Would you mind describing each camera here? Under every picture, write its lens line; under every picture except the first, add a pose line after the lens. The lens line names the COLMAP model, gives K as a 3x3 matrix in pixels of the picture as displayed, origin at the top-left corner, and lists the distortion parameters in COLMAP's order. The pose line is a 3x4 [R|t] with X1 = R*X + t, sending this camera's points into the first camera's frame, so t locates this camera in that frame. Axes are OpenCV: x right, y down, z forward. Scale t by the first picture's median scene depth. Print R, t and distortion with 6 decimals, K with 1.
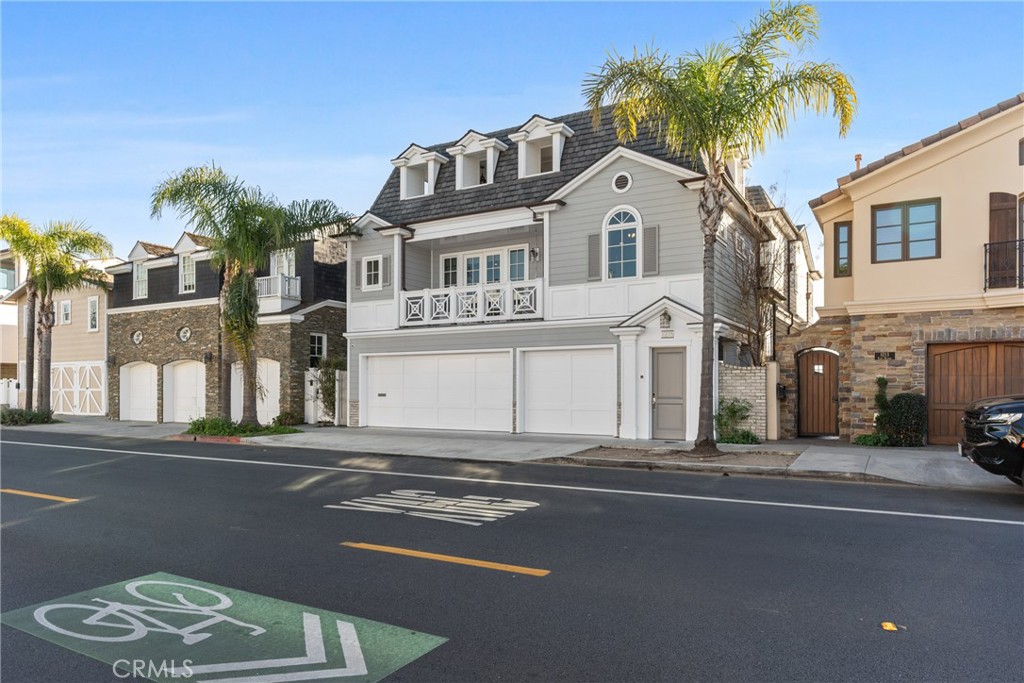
lens RADIAL K [[668.0, 0, 512.0], [0, 668.0, 341.5], [0, 0, 1]] dist [-0.002453, -0.000990]
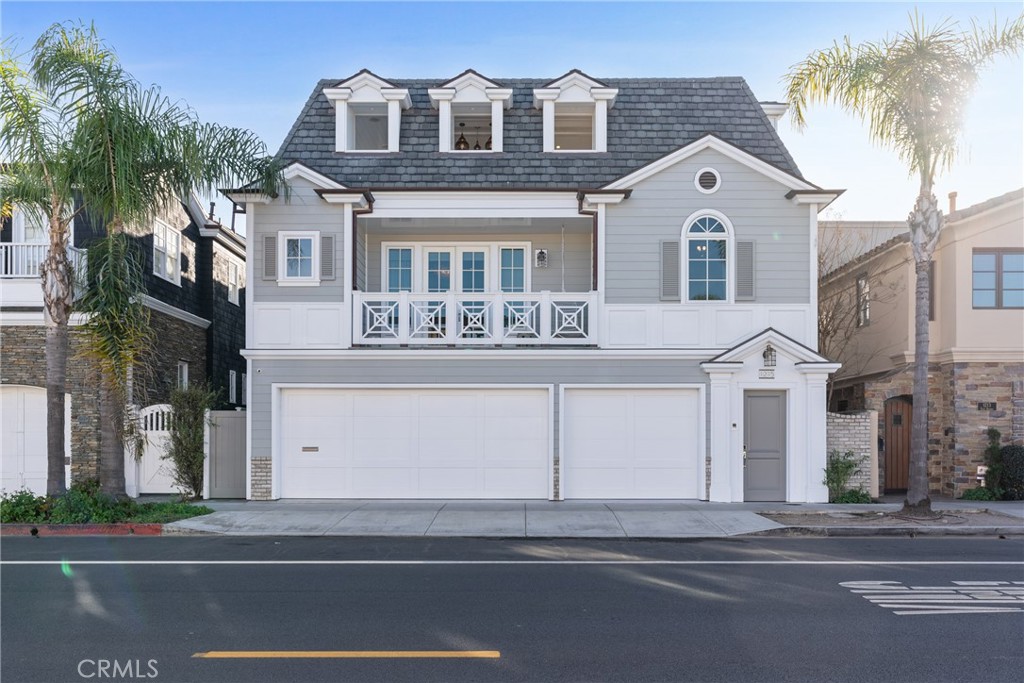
lens RADIAL K [[804.5, 0, 511.9], [0, 804.5, 396.4], [0, 0, 1]] dist [0.005647, 0.008368]
pose [[0.864350, 0.029875, 0.502003, -0.468447], [-0.037133, 0.999300, 0.004465, 0.020935], [-0.501518, -0.022500, 0.864855, 0.259832]]
